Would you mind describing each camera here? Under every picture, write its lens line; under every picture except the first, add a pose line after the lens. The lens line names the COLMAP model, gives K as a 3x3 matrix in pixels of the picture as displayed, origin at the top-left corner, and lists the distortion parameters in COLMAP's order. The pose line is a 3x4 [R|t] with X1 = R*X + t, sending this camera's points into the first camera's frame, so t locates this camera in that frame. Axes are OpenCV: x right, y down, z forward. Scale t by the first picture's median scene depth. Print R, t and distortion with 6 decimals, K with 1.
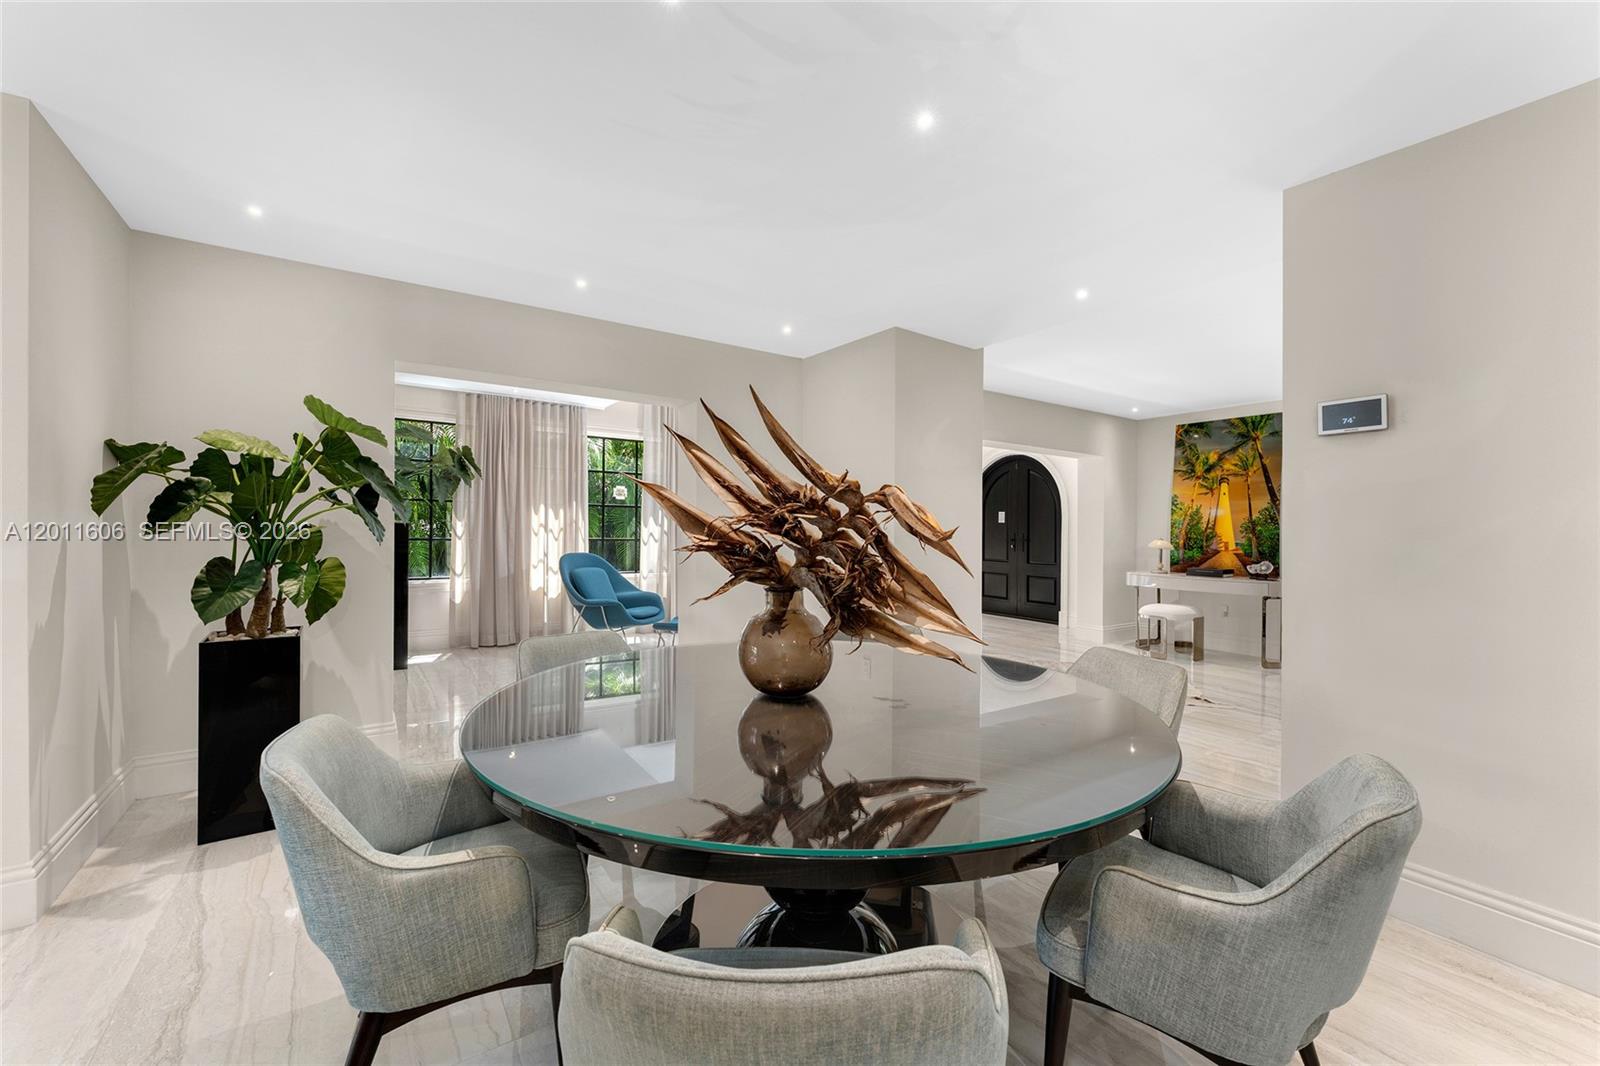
lens RADIAL K [[648.3, 0, 802.1], [0, 648.3, 519.6], [0, 0, 1]] dist [0.000921, 0.000330]
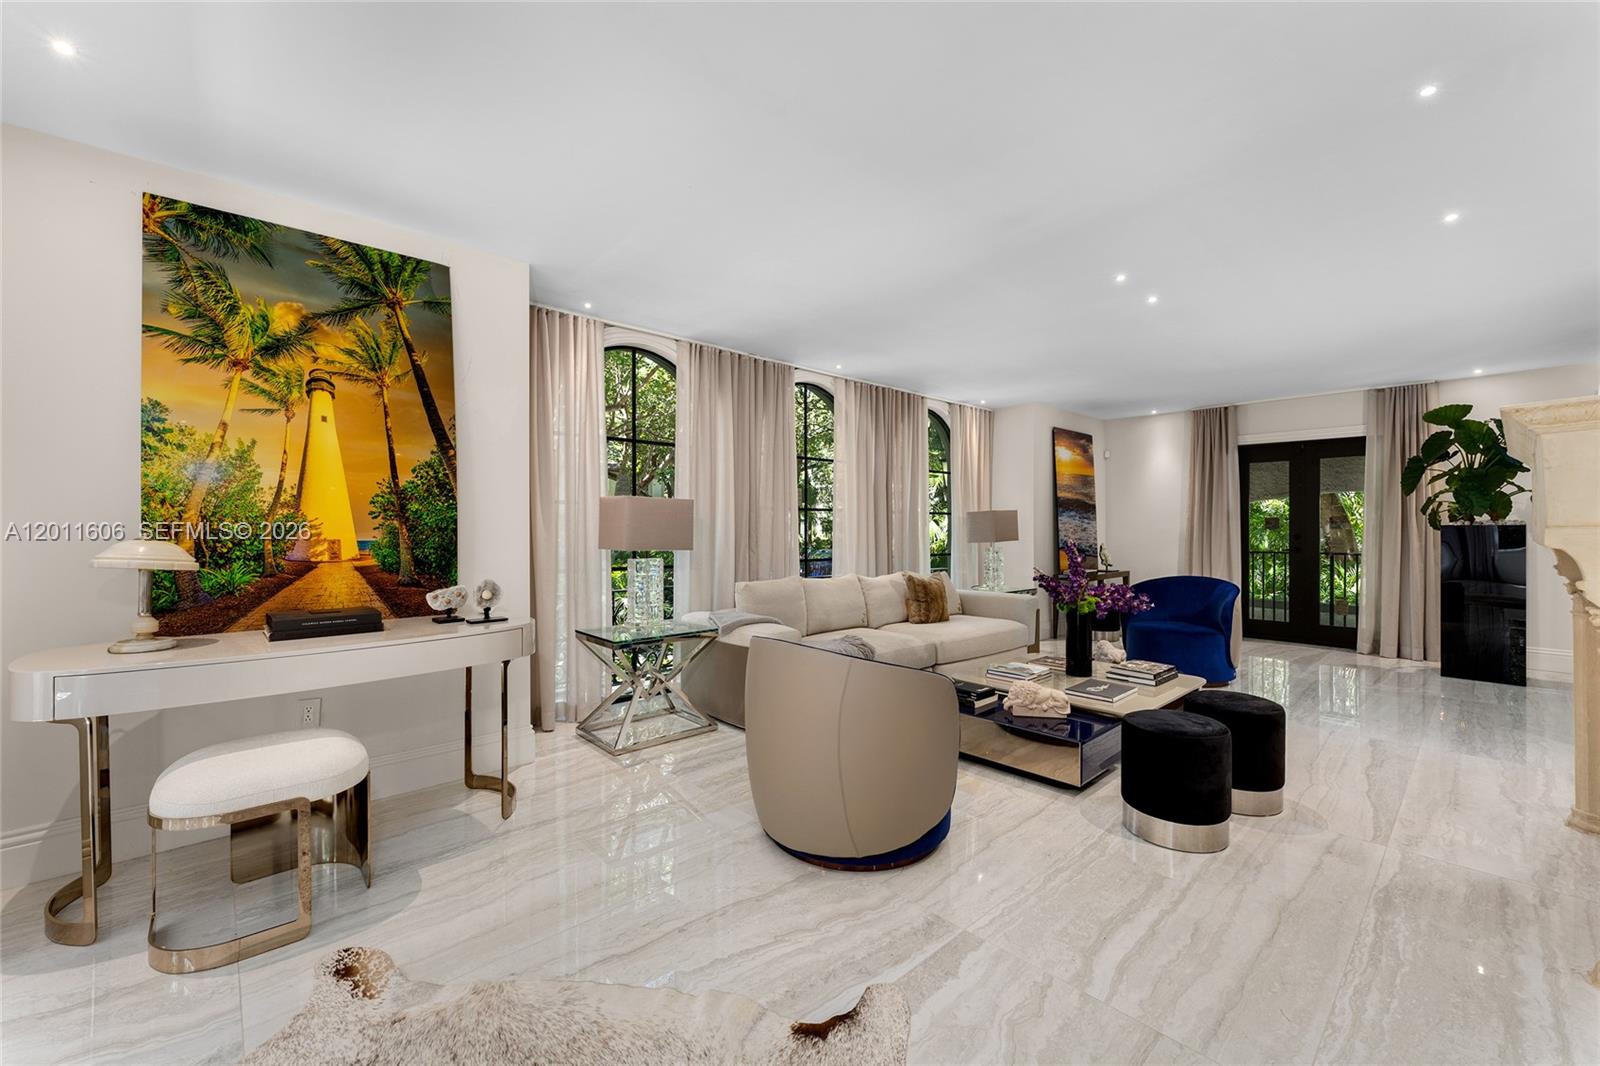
lens RADIAL K [[648.1, 0, 792.2], [0, 648.1, 531.4], [0, 0, 1]] dist [0.000136, 0.000092]
pose [[-0.136892, -0.013623, 0.990492, 0.218654], [-0.011440, 0.999860, 0.012171, 0.021138], [-0.990520, -0.009665, -0.137029, 0.773234]]
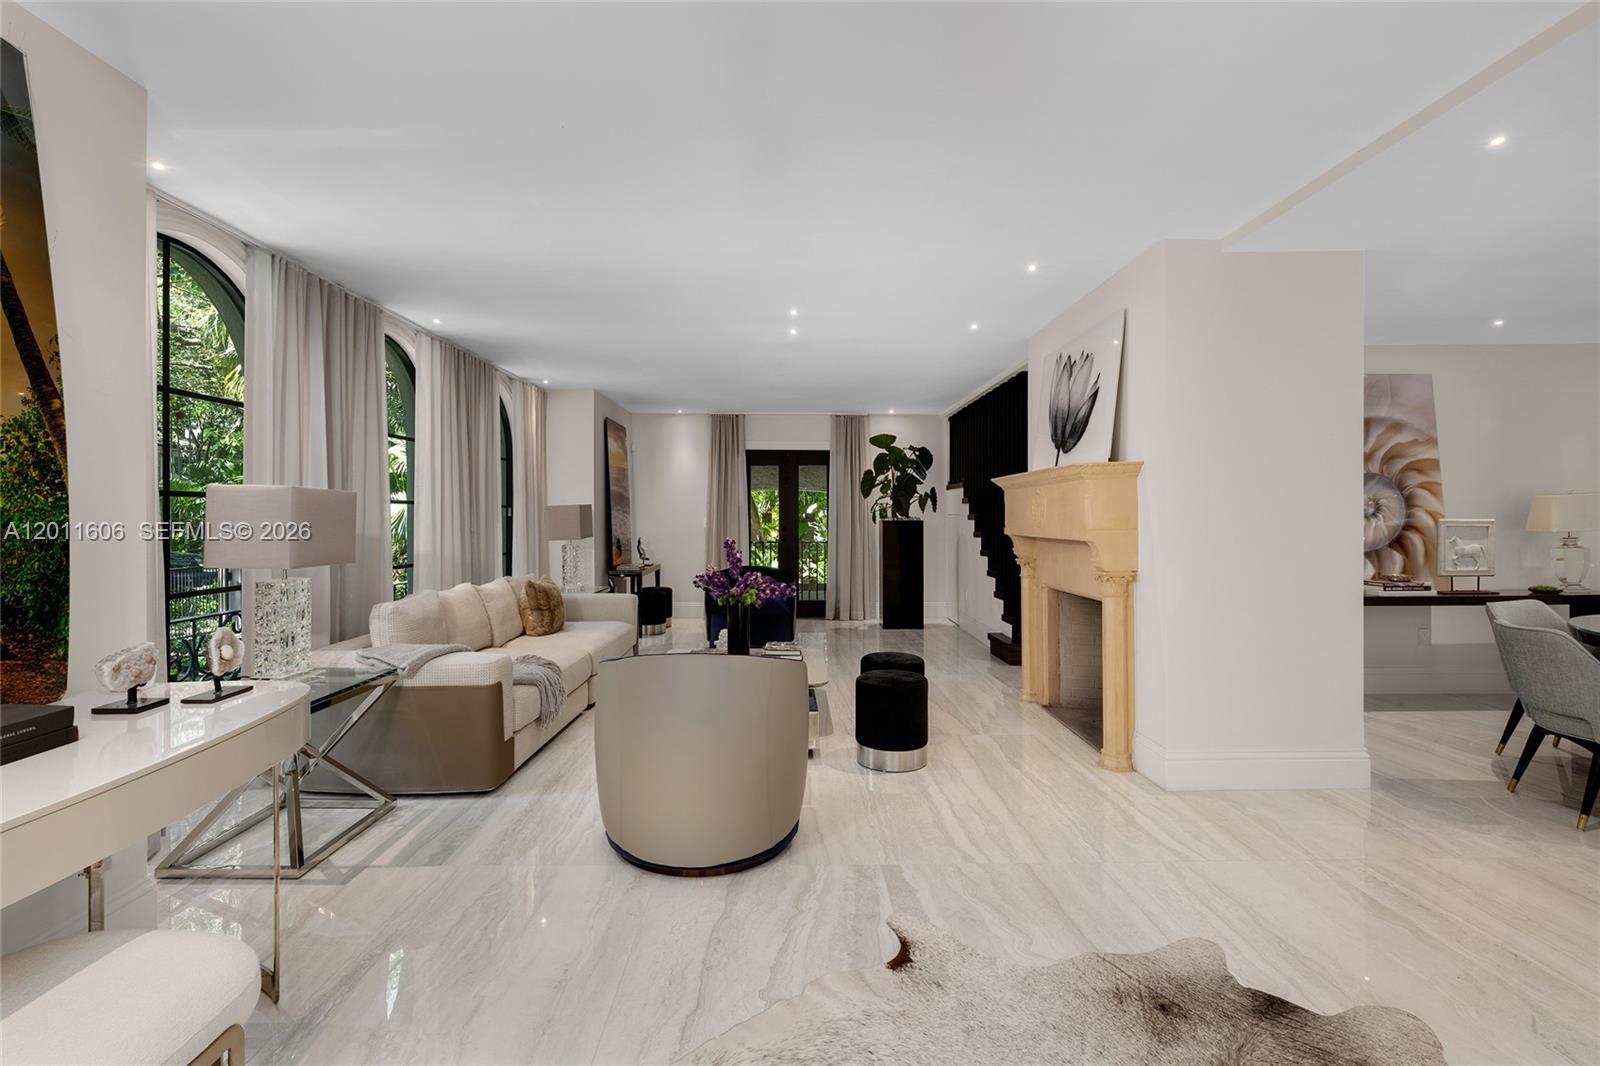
lens RADIAL K [[760.5, 0, 798.7], [0, 760.5, 518.1], [0, 0, 1]] dist [0.000625, 0.000268]
pose [[-0.837639, -0.012009, 0.546092, 0.305602], [-0.015183, 0.999884, -0.001300, 0.013832], [-0.546013, -0.009380, -0.837724, 1.030594]]
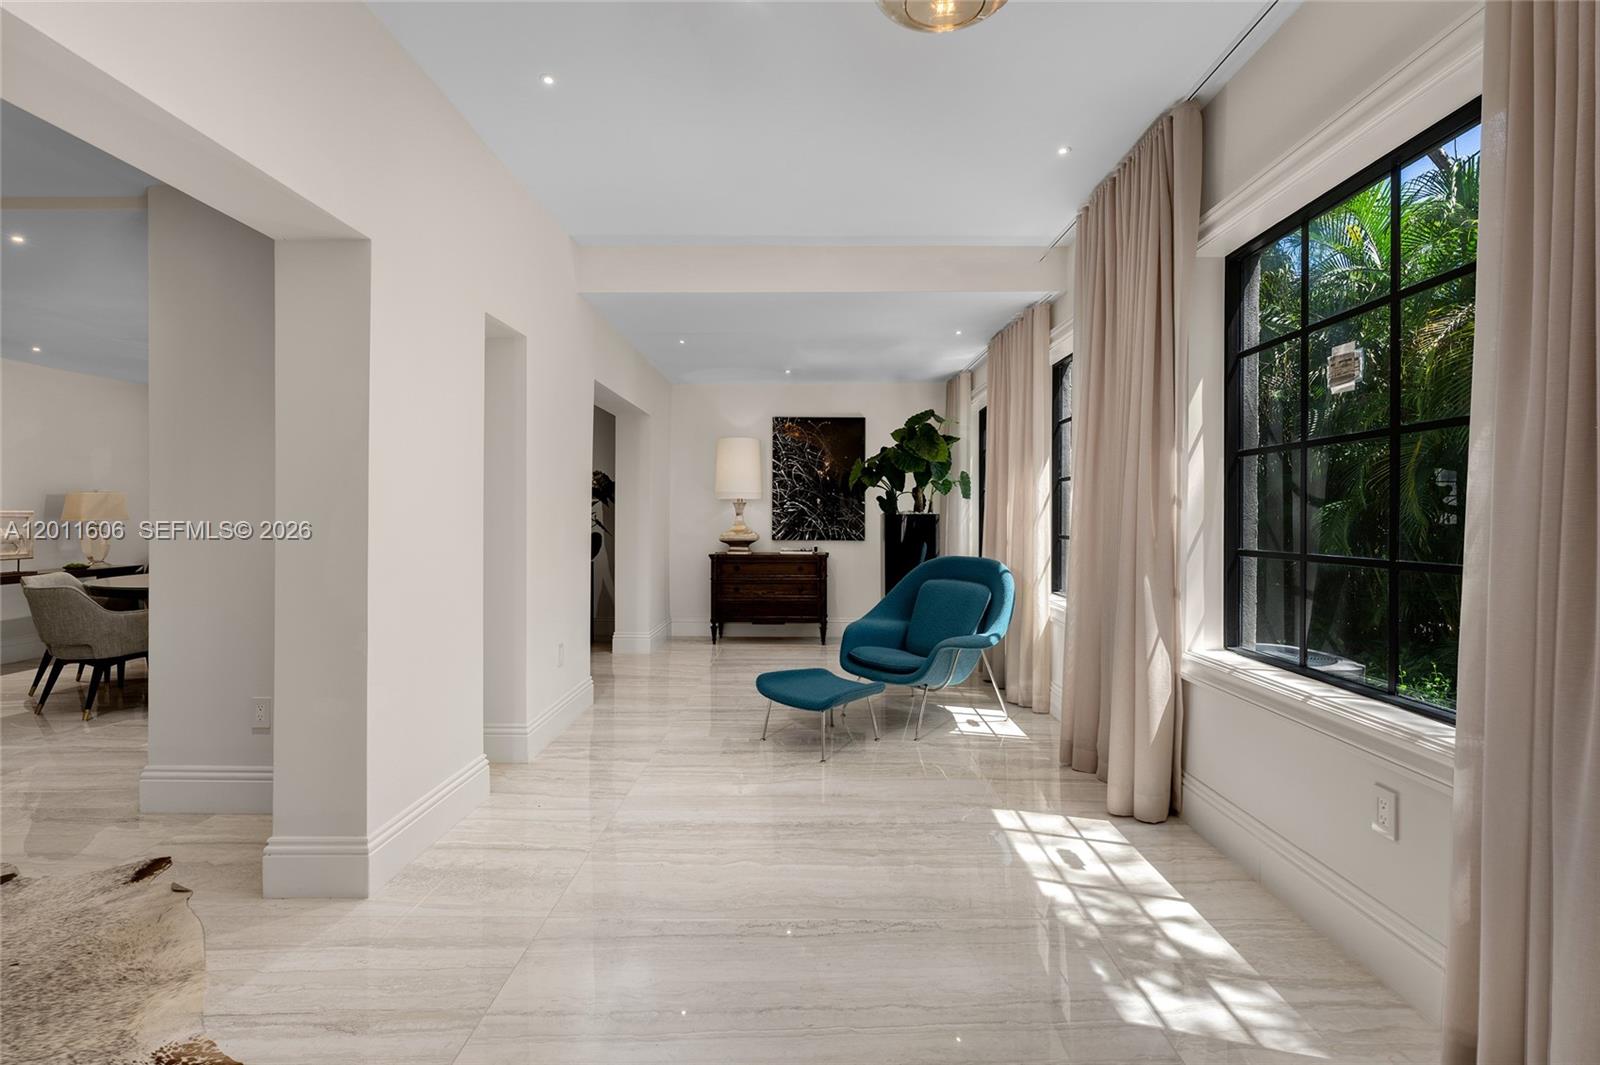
lens RADIAL K [[694.0, 0, 796.4], [0, 694.0, 515.0], [0, 0, 1]] dist [-0.002233, 0.000251]
pose [[-0.555883, -0.013598, -0.831149, 0.320923], [0.001730, 0.999845, -0.017515, 0.024085], [0.831259, -0.011174, -0.555774, 1.247090]]
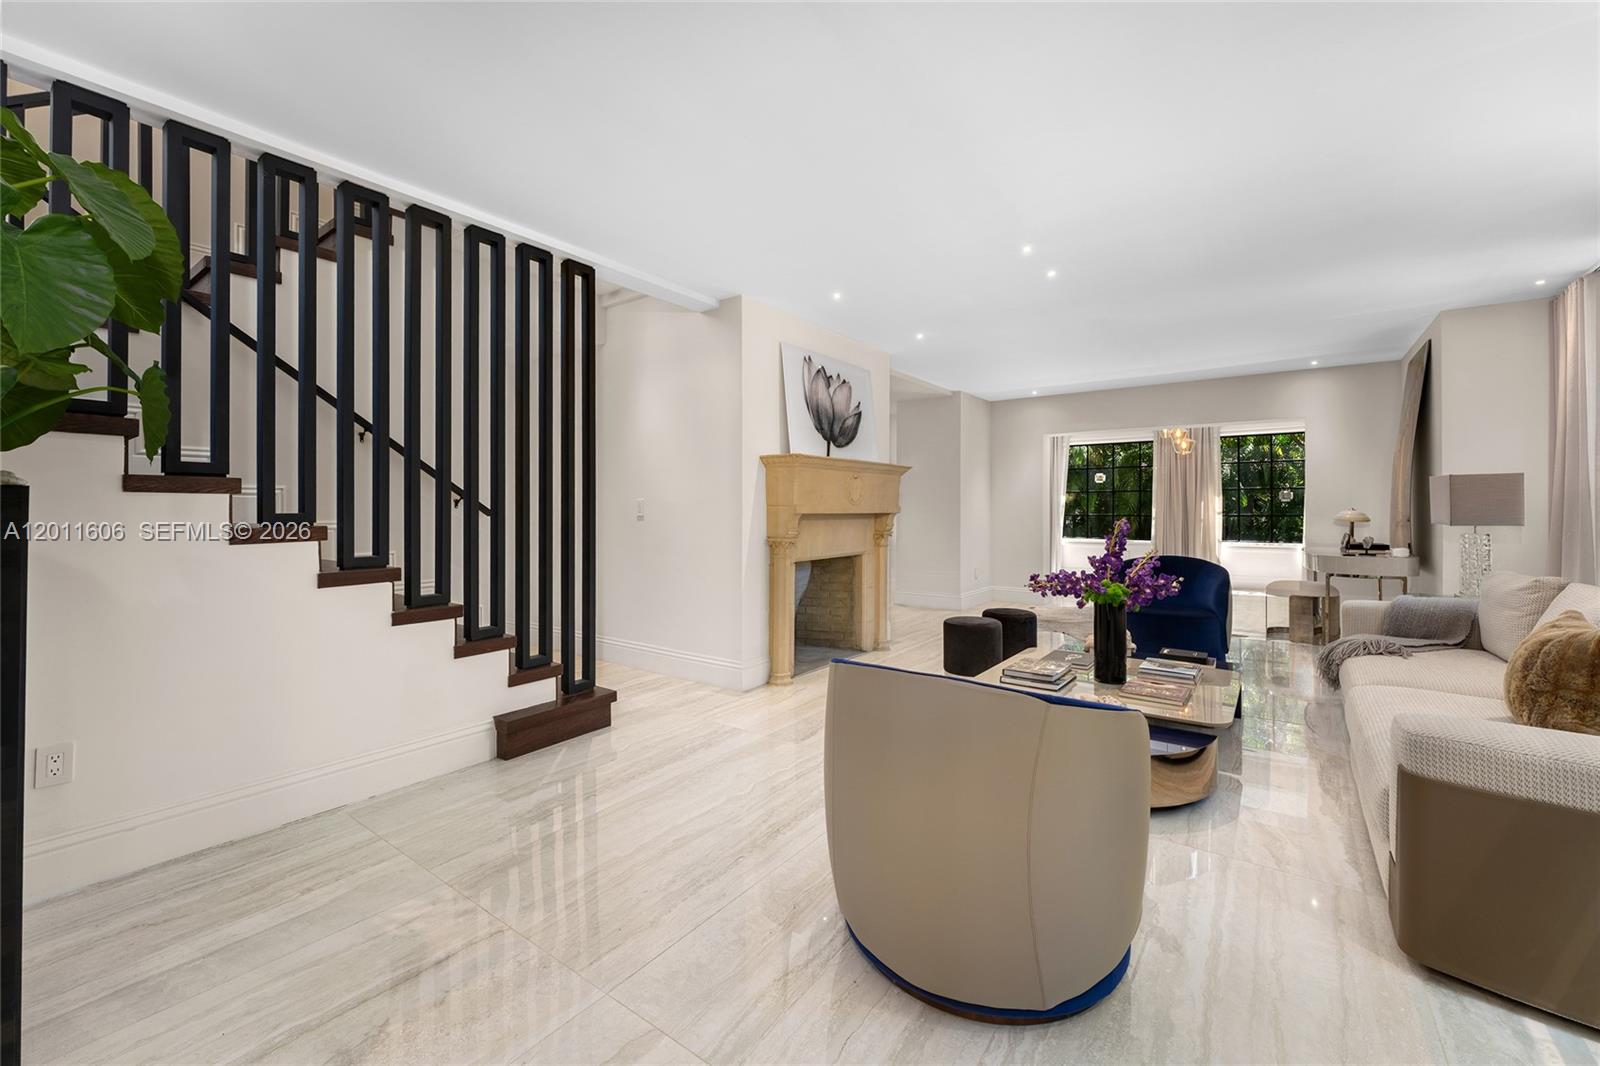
lens RADIAL K [[621.4, 0, 807.9], [0, 621.4, 509.3], [0, 0, 1]] dist [0.000116, 0.000047]
pose [[0.336068, -0.016039, -0.941701, 1.120921], [0.015704, 0.999811, -0.011425, 0.029368], [0.941707, -0.010949, 0.336257, 0.074393]]
